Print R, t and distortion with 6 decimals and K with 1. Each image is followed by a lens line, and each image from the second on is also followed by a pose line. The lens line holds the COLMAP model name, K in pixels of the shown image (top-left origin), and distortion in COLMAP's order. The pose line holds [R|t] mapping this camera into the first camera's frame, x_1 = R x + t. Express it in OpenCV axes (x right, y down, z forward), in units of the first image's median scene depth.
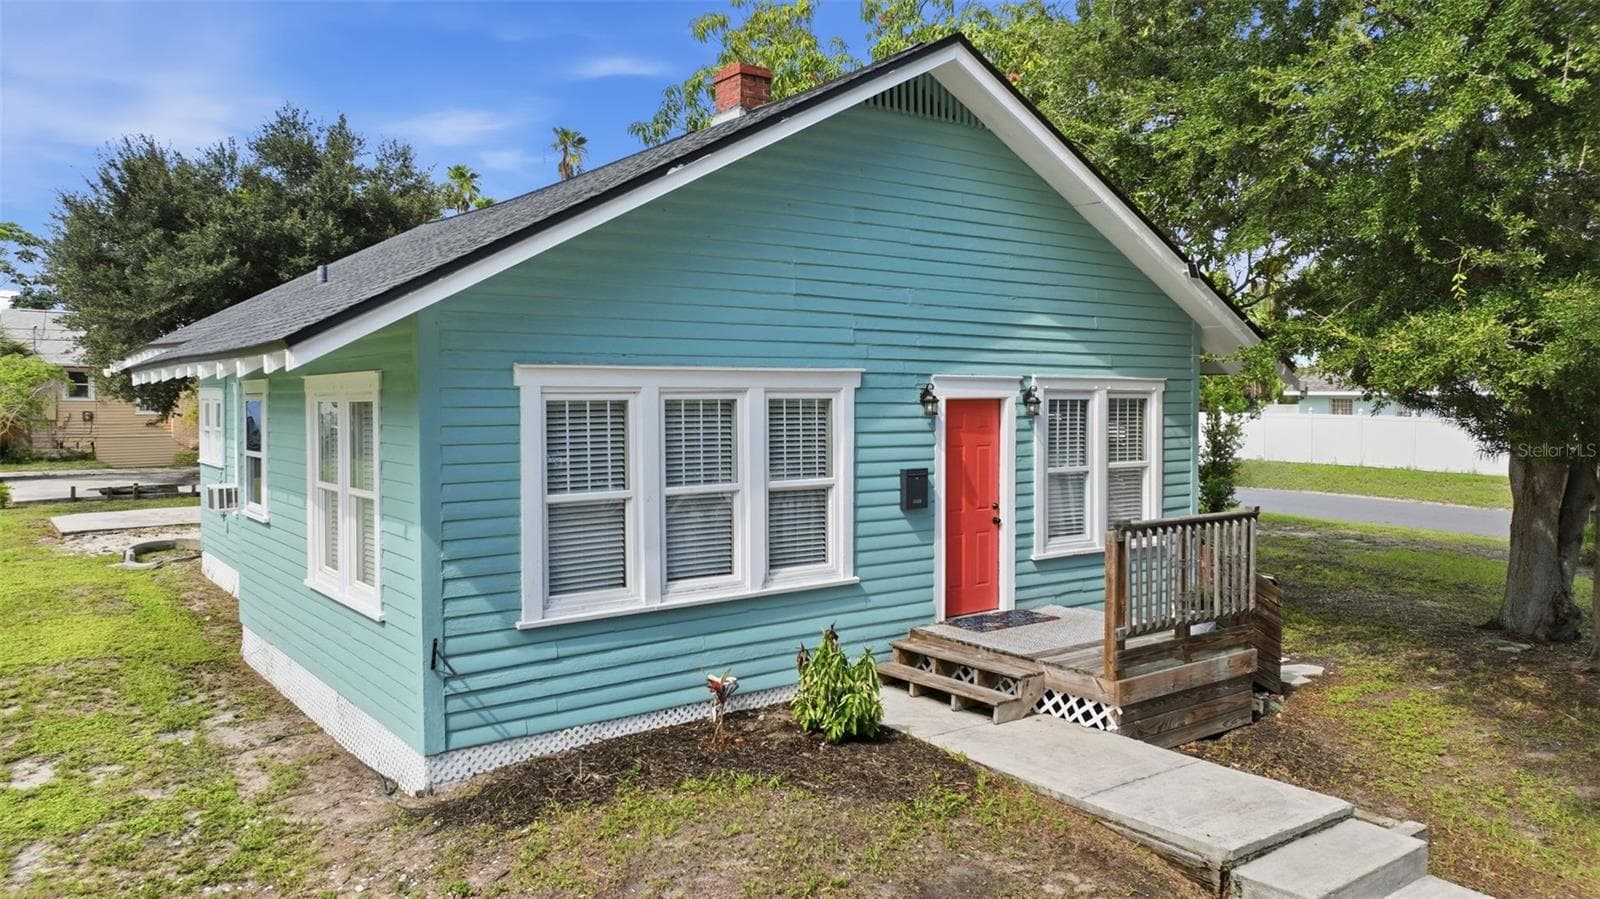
lens RADIAL K [[1141.8, 0, 800.0], [0, 1141.8, 449.5], [0, 0, 1]] dist [0.008754, 0.003654]
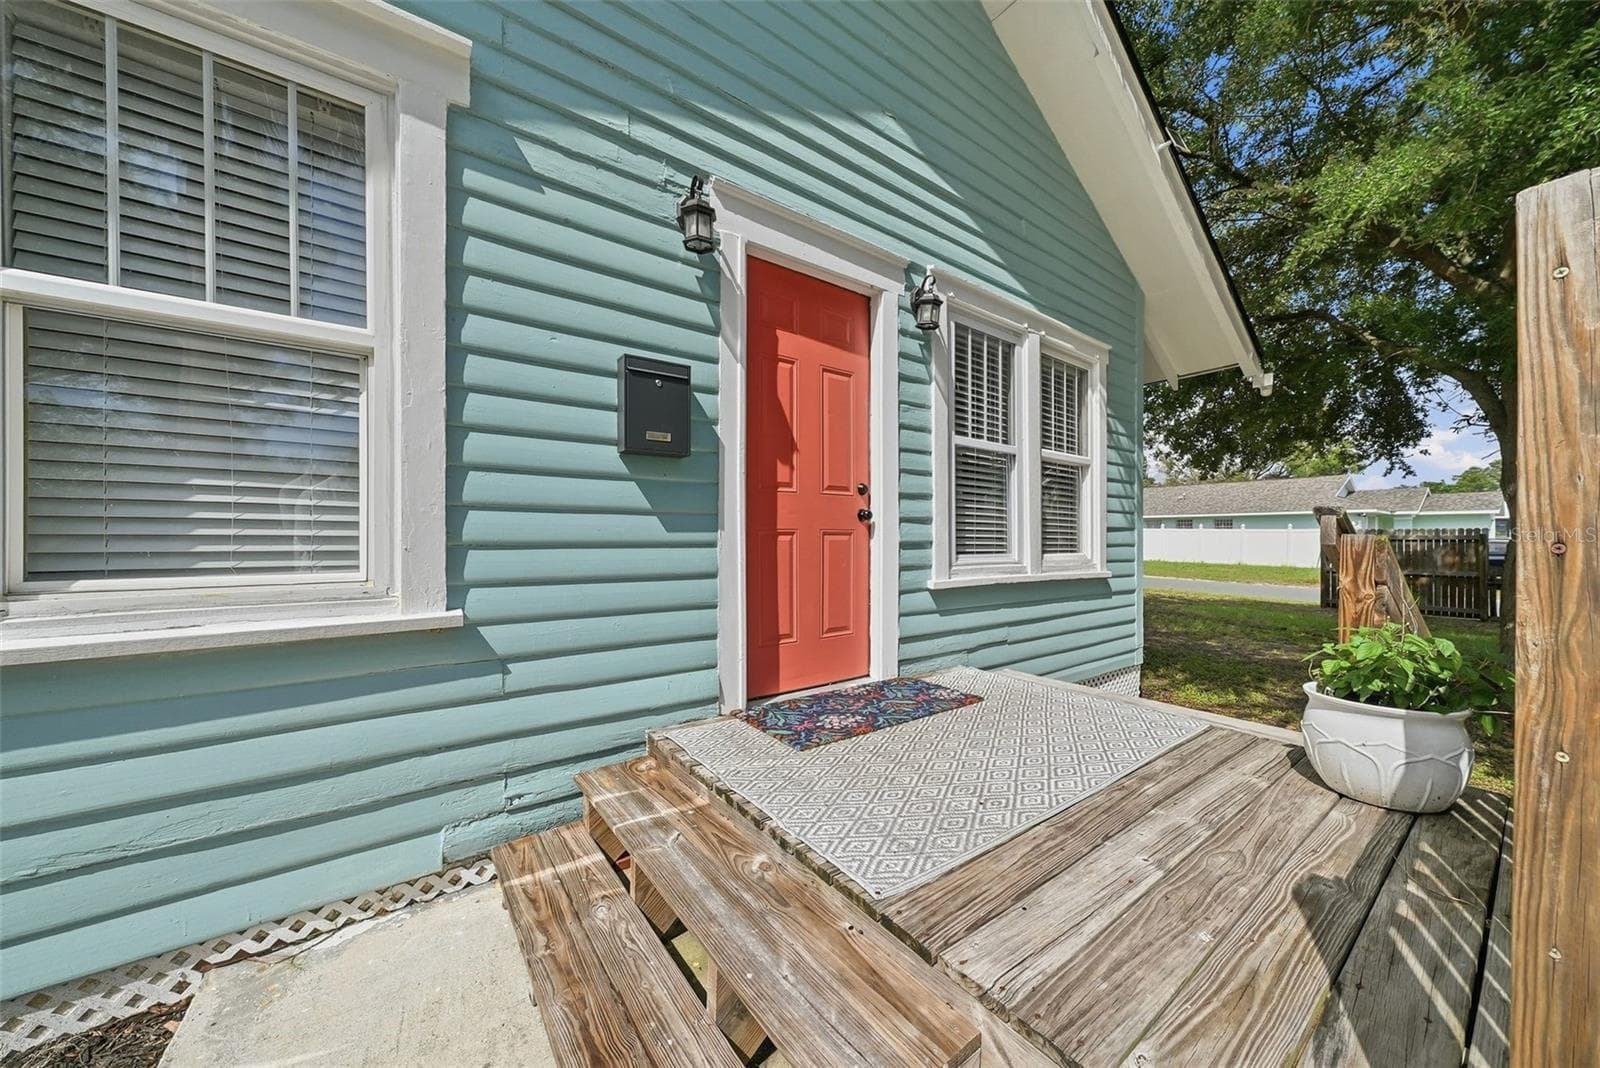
lens RADIAL K [[558.9, 0, 800.0], [0, 558.9, 534.0], [0, 0, 1]] dist [-0.001799, -0.000094]
pose [[0.999808, 0.005708, -0.018747, 0.145554], [-0.006525, 0.999018, -0.043833, 0.082854], [0.018478, 0.043947, 0.998863, 0.726003]]
